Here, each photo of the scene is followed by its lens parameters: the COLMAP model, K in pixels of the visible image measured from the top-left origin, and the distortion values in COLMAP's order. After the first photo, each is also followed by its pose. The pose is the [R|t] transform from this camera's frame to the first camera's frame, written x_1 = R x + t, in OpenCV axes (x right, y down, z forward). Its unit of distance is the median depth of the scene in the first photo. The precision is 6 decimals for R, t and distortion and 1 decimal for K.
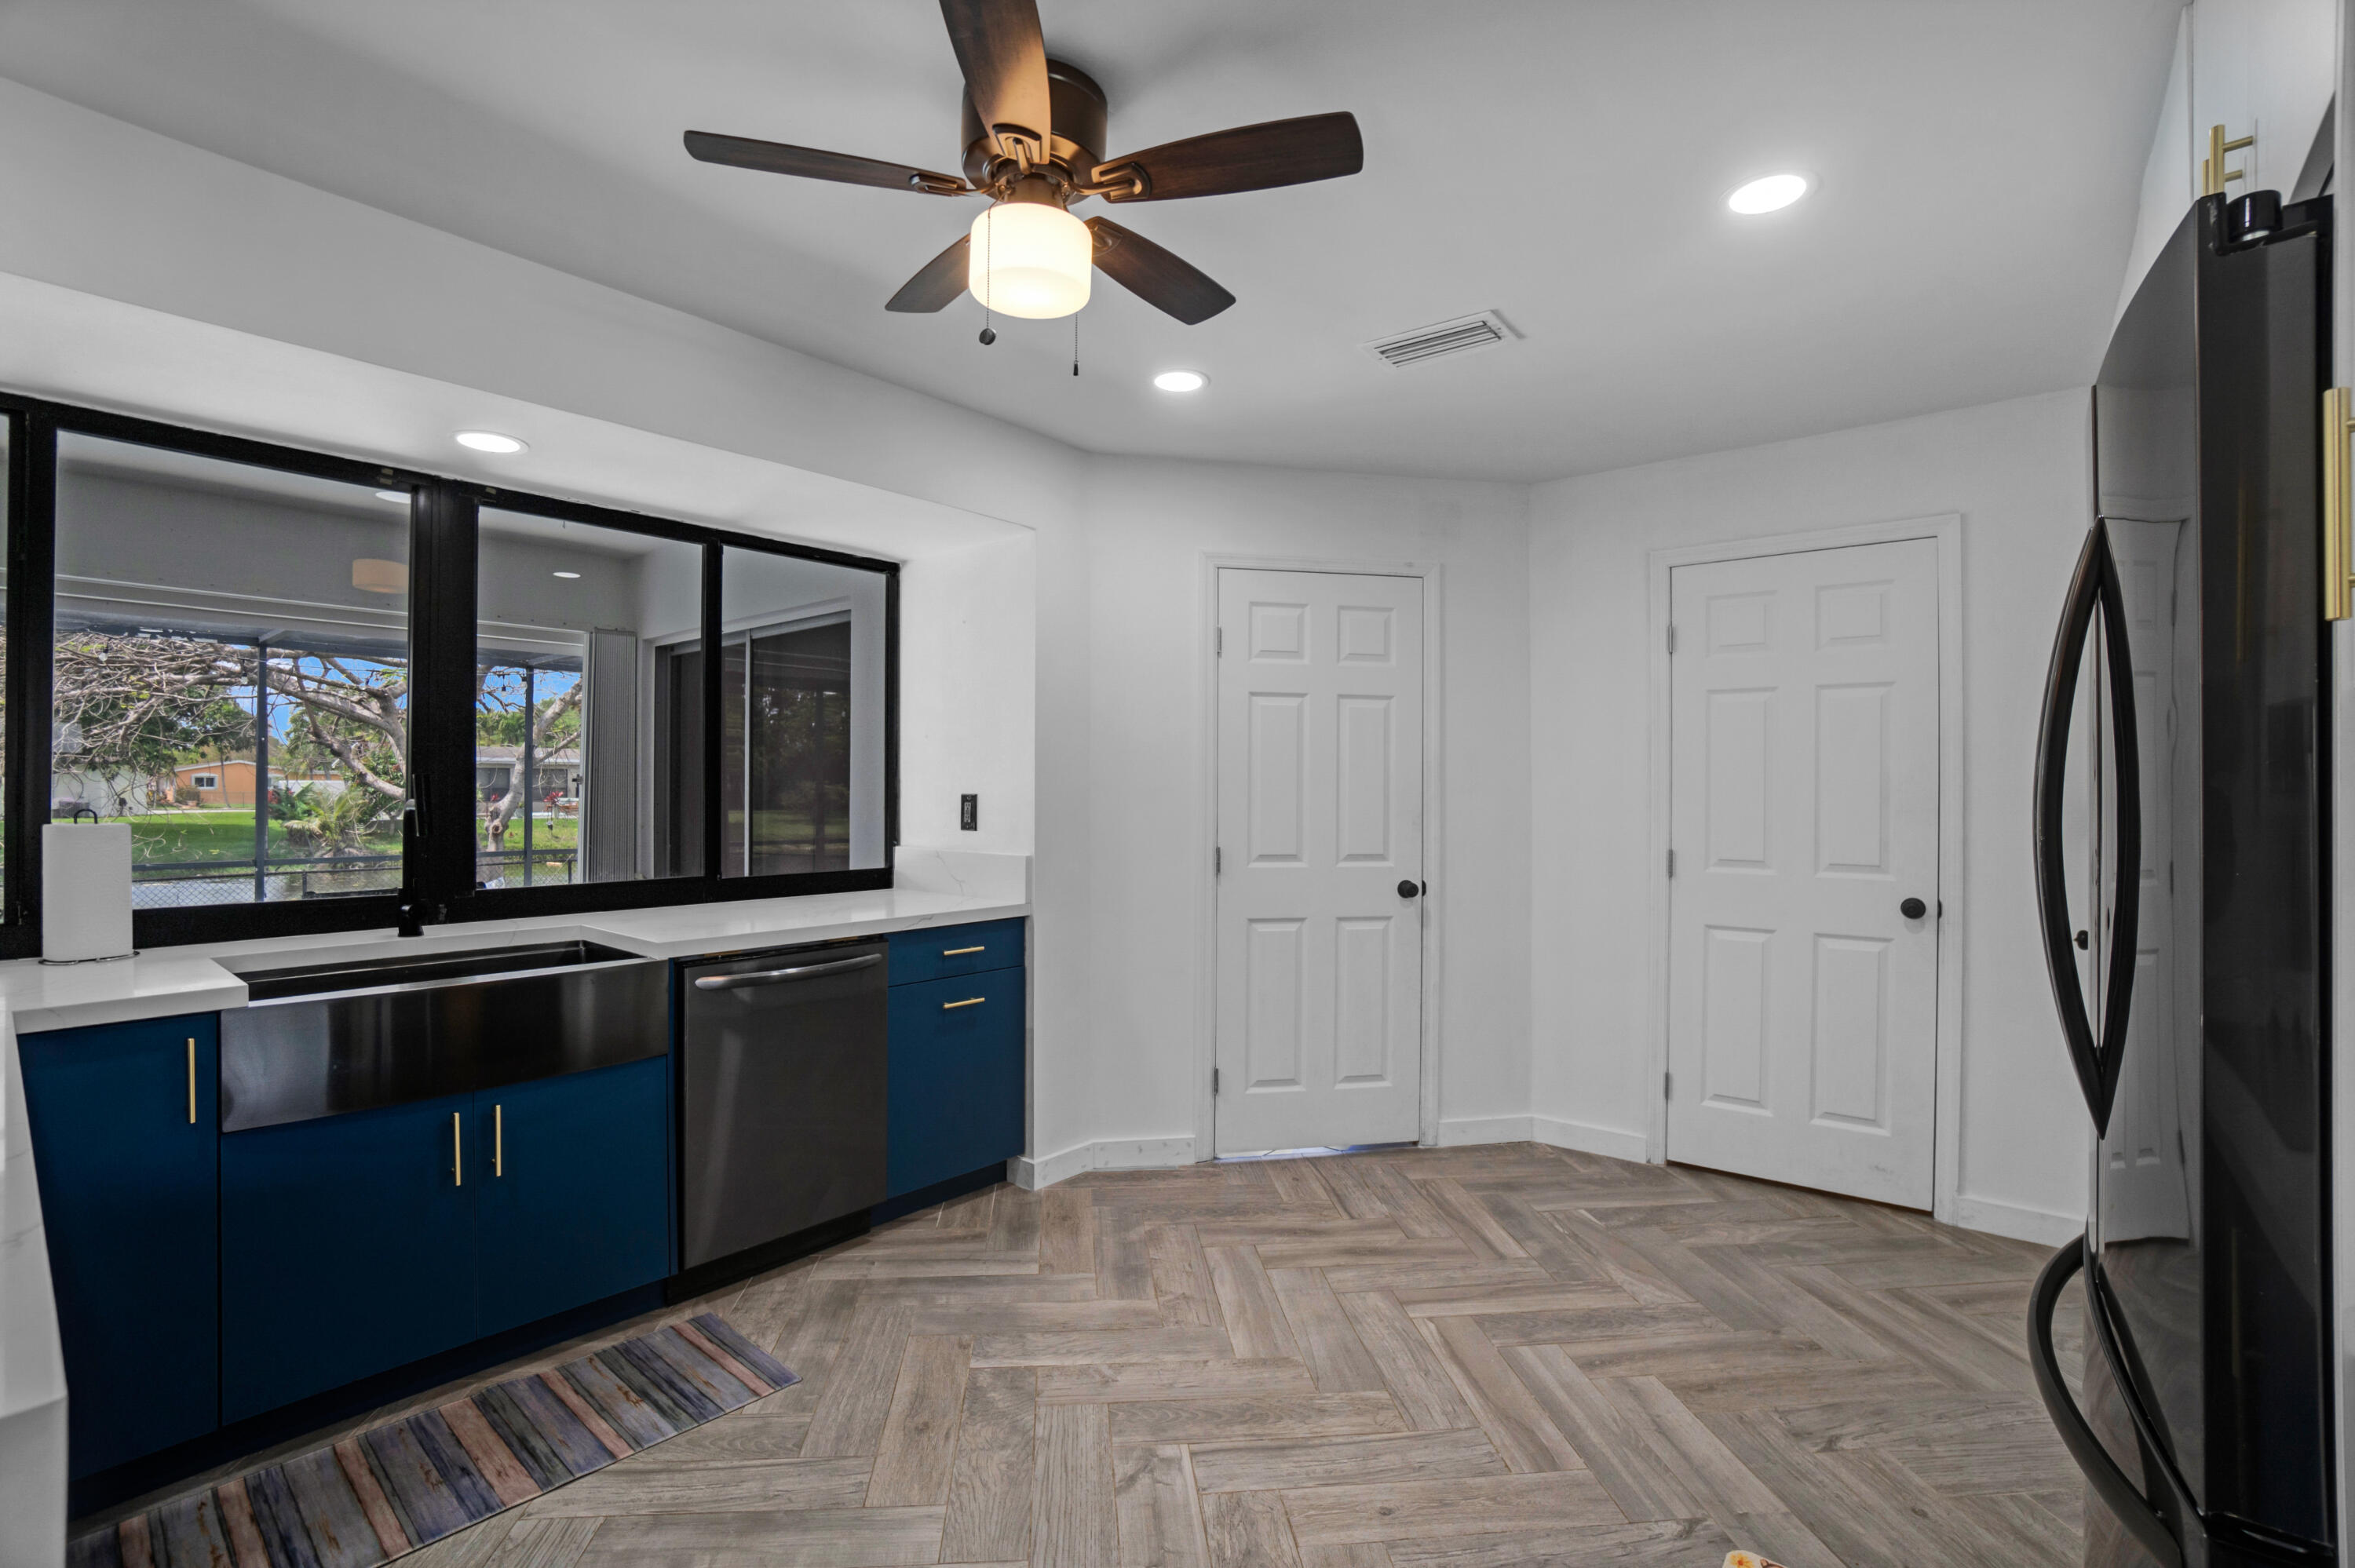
lens RADIAL K [[1068.9, 0, 1159.0], [0, 1068.9, 779.9], [0, 0, 1]] dist [-0.061513, 0.021315]
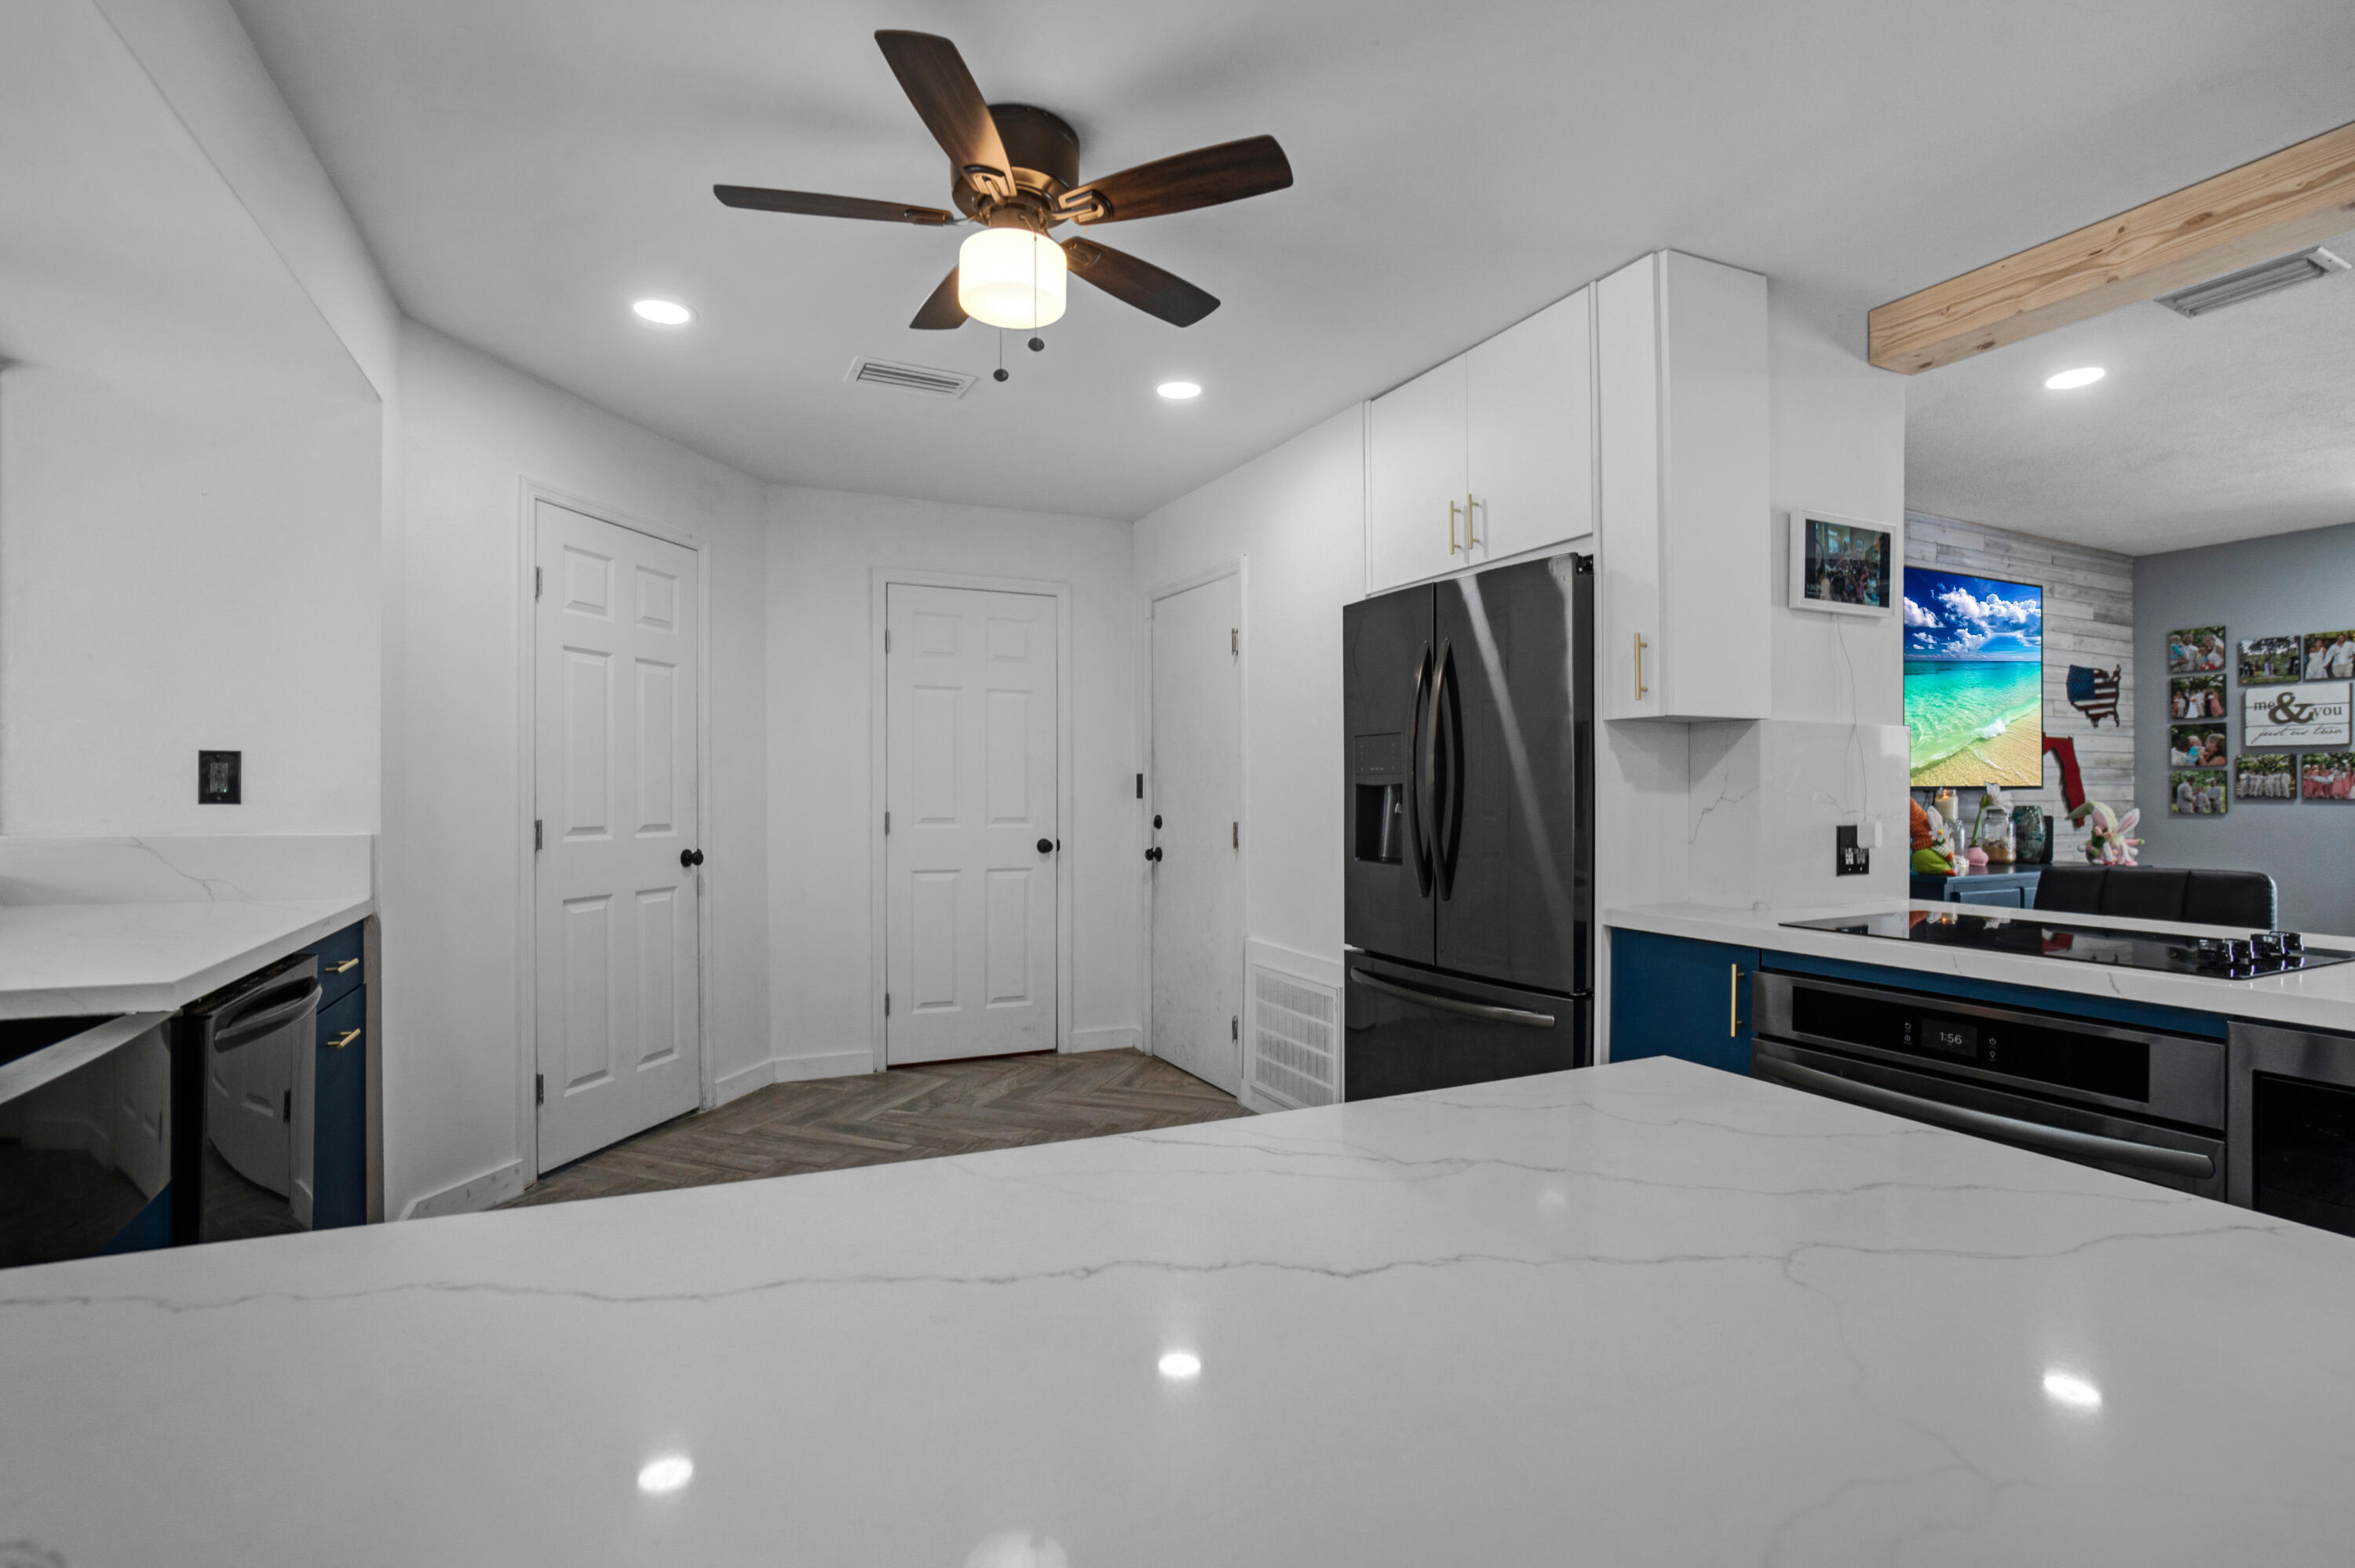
lens RADIAL K [[1098.7, 0, 1166.3], [0, 1098.7, 780.9], [0, 0, 1]] dist [-0.058953, 0.025111]
pose [[0.420978, 0.001420, 0.907070, -0.635771], [-0.010617, 0.999938, 0.003362, 0.026994], [-0.907009, -0.011045, 0.420967, 0.205330]]
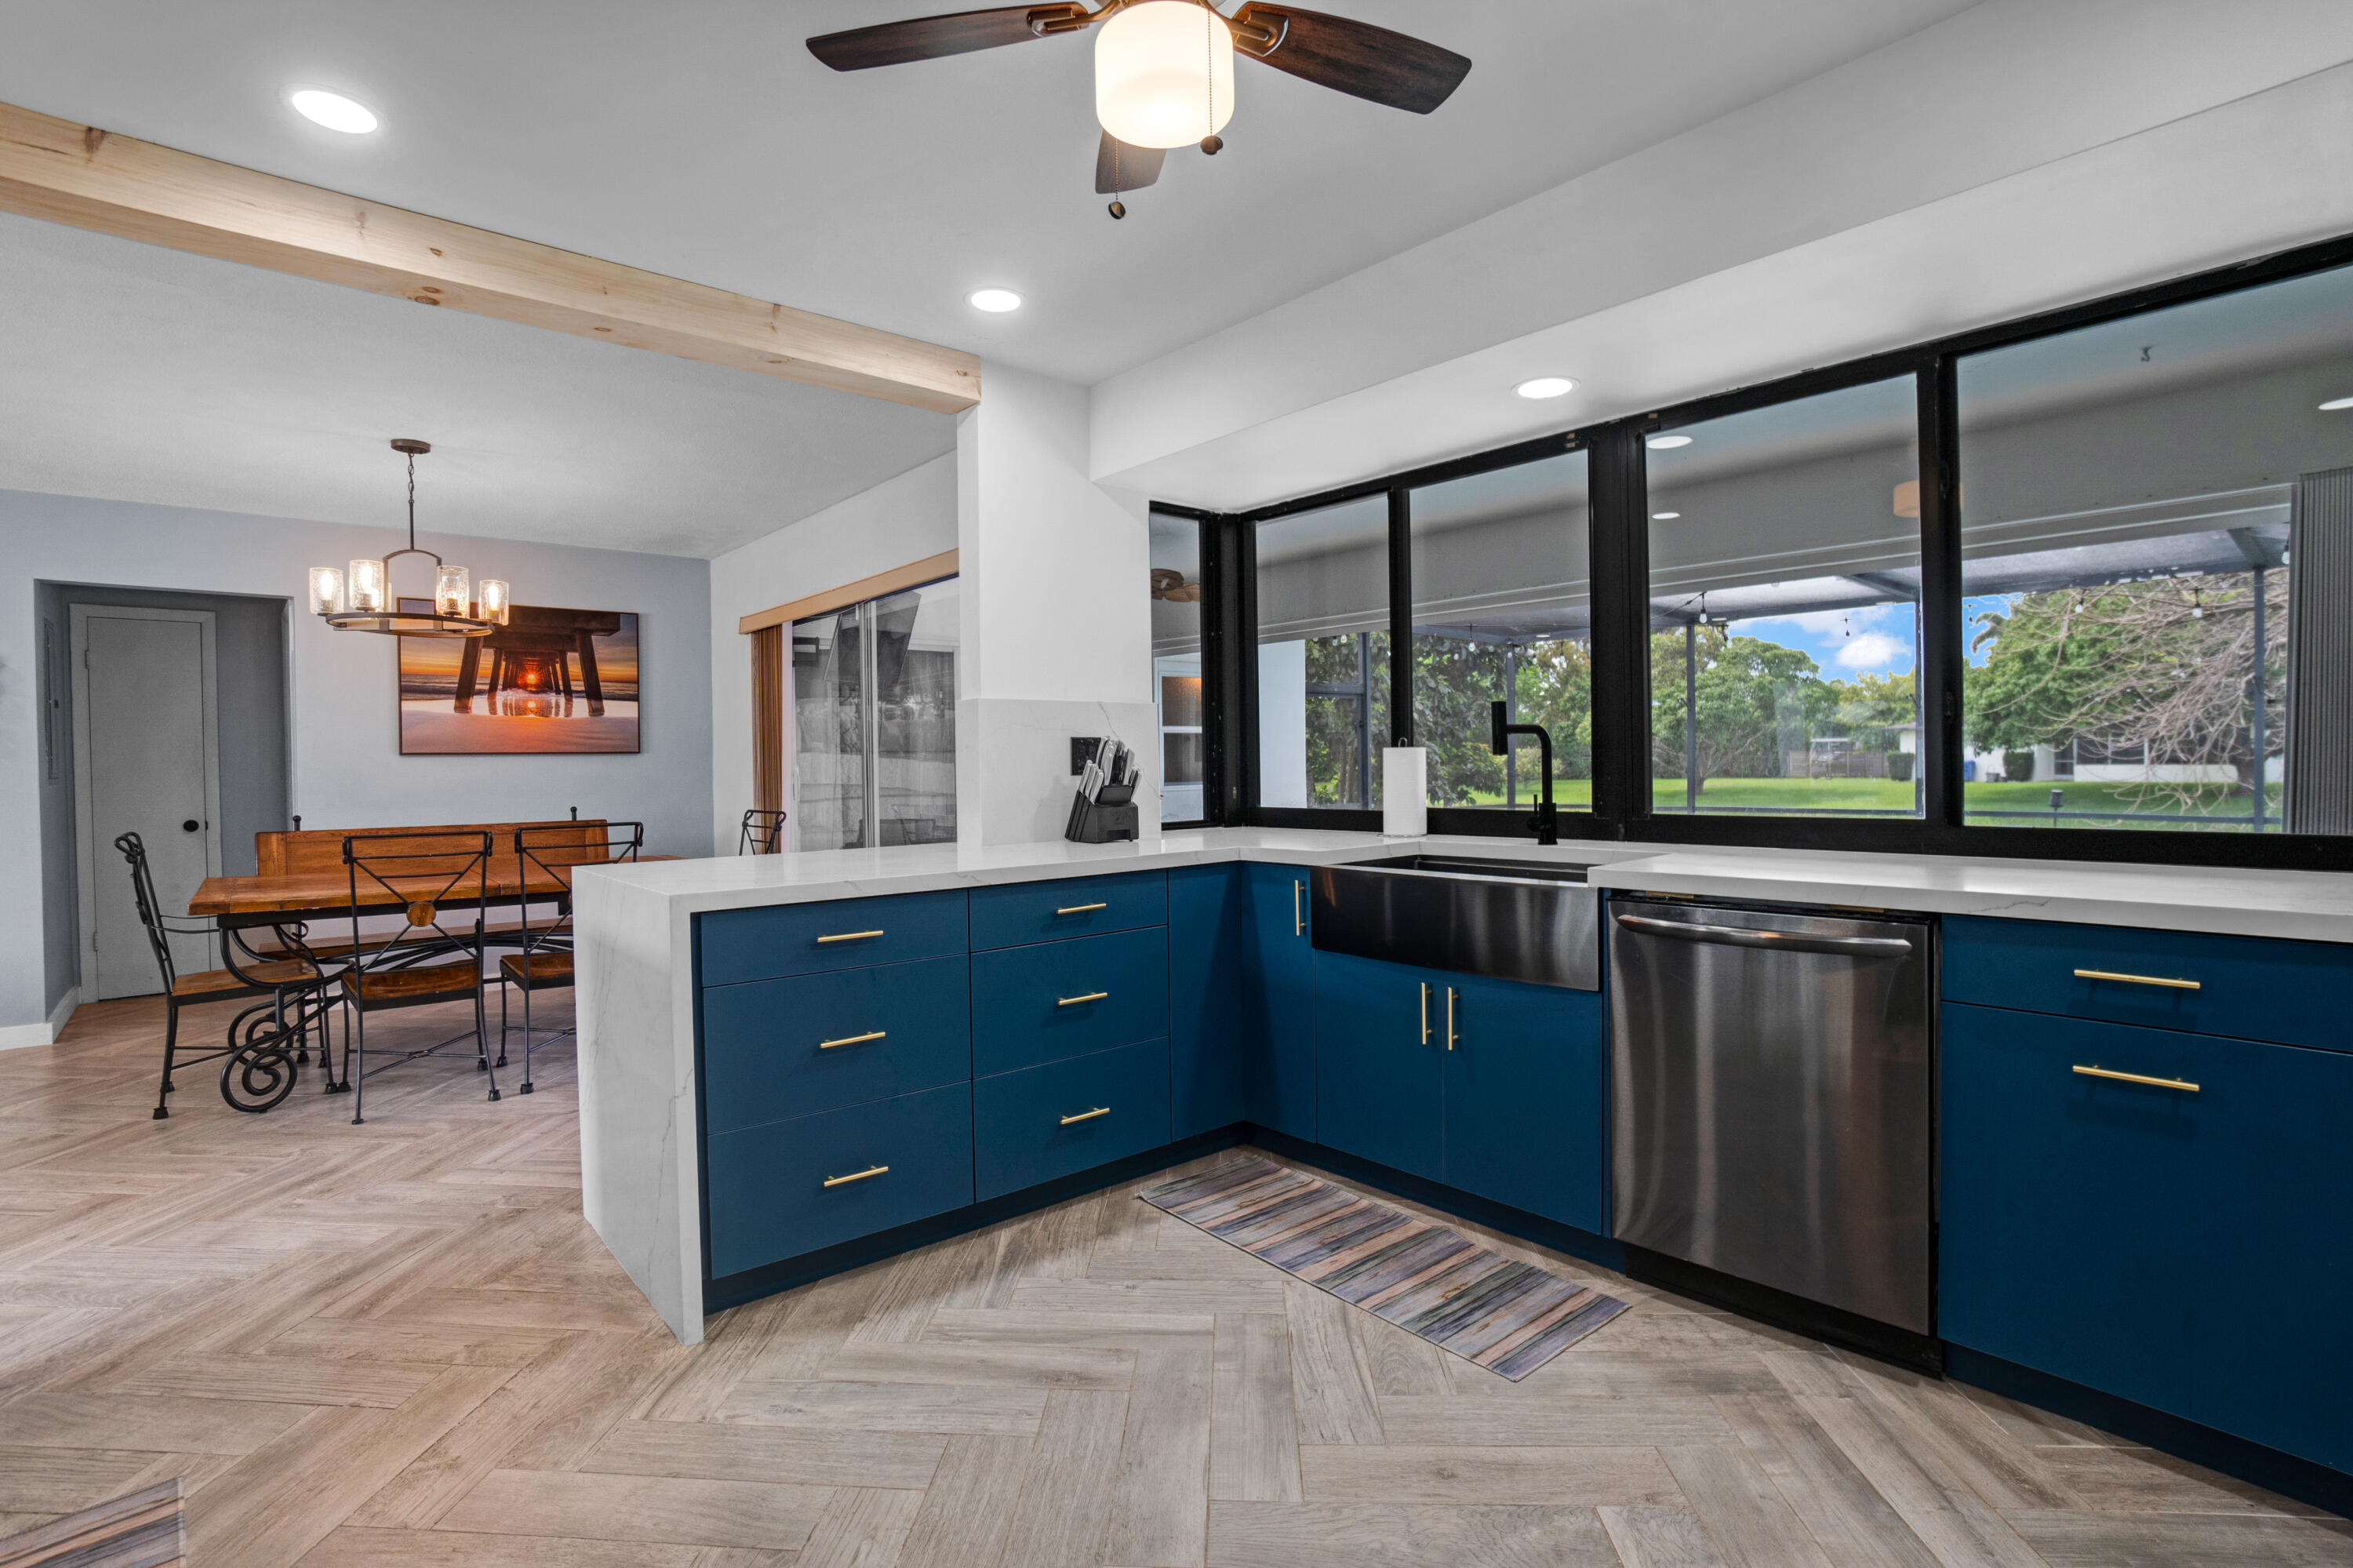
lens RADIAL K [[1102.6, 0, 1156.9], [0, 1102.6, 782.9], [0, 0, 1]] dist [-0.067734, 0.027268]
pose [[-0.168959, 0.014975, -0.985509, 0.433632], [0.024243, 0.999645, 0.011033, 0.048291], [0.985325, -0.022028, -0.169262, 0.648145]]
